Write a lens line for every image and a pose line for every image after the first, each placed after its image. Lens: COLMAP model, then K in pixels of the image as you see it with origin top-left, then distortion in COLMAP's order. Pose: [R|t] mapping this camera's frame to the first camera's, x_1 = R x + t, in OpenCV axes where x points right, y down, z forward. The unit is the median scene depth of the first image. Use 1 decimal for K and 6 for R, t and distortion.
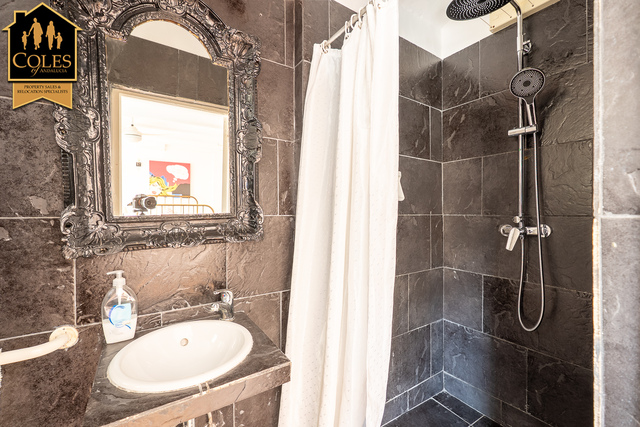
lens RADIAL K [[272.9, 0, 318.3], [0, 272.9, 214.9], [0, 0, 1]] dist [-0.009280, -0.000058]
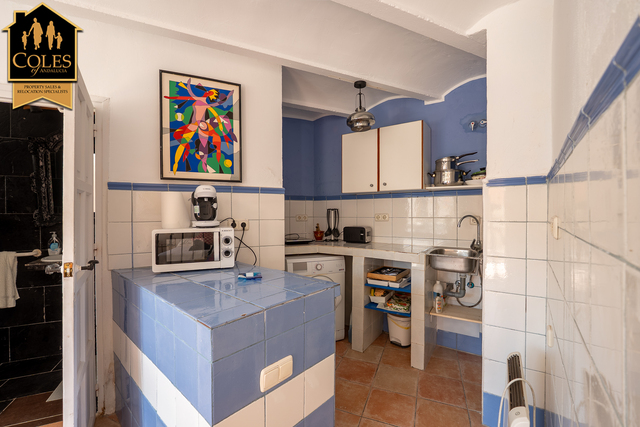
lens RADIAL K [[272.9, 0, 318.3], [0, 272.9, 214.9], [0, 0, 1]] dist [-0.009280, -0.000058]
pose [[0.987374, 0.004203, -0.158349, 2.312309], [-0.002991, 0.999964, 0.007894, -0.007291], [0.158377, -0.007320, 0.987352, -1.301128]]
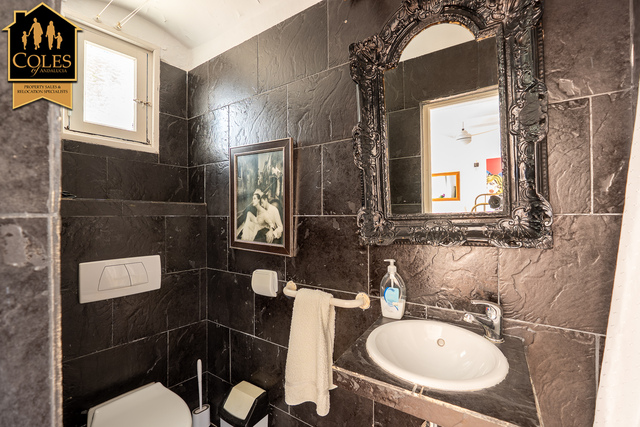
lens RADIAL K [[272.9, 0, 318.3], [0, 272.9, 214.9], [0, 0, 1]] dist [-0.009280, -0.000058]
pose [[0.387235, 0.001945, -0.921979, 0.238513], [0.000302, 0.999997, 0.002236, 0.002655], [0.921981, -0.001144, 0.387234, 0.203022]]
